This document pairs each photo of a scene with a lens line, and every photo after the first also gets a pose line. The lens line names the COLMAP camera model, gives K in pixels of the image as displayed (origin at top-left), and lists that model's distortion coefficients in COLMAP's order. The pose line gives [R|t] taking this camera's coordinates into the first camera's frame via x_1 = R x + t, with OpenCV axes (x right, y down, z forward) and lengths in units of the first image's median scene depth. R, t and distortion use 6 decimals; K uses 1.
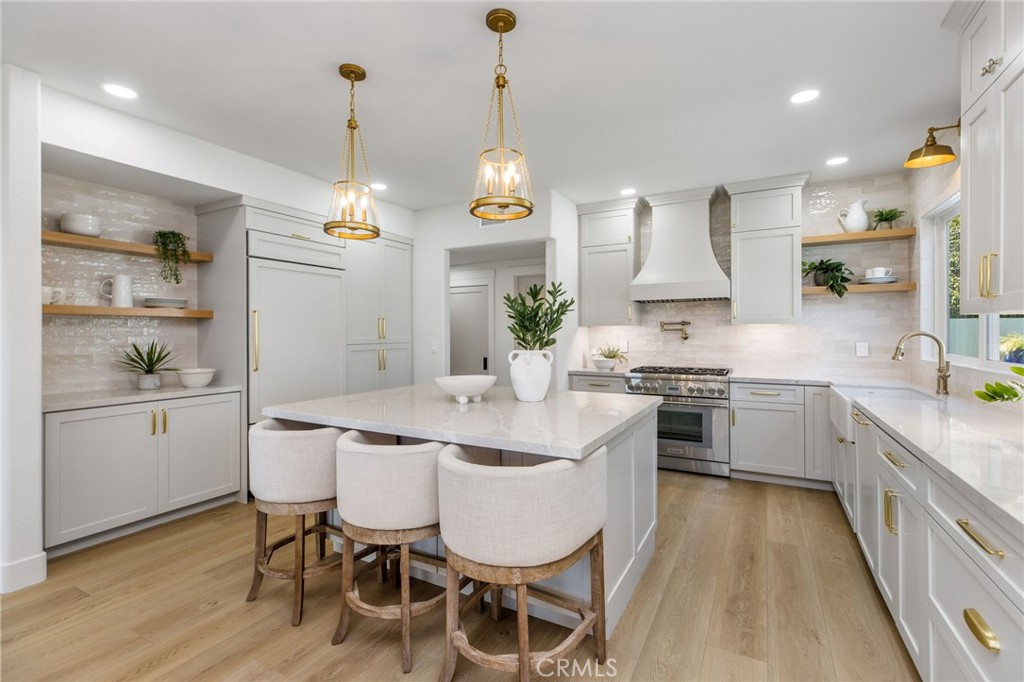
lens RADIAL K [[460.8, 0, 515.6], [0, 460.8, 334.3], [0, 0, 1]] dist [0.002946, 0.001291]
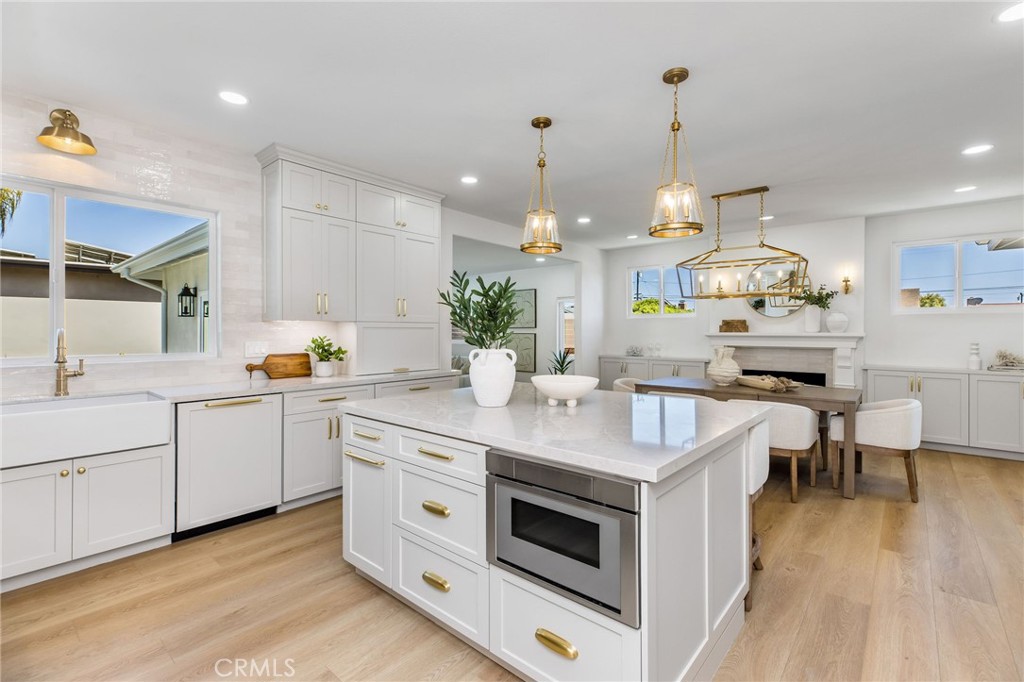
lens RADIAL K [[460.8, 0, 511.2], [0, 460.8, 333.9], [0, 0, 1]] dist [0.002946, 0.001291]
pose [[-0.976178, 0.000677, 0.216972, -0.131515], [0.002426, 0.999967, 0.007795, -0.002553], [-0.216959, 0.008135, -0.976147, 1.262895]]
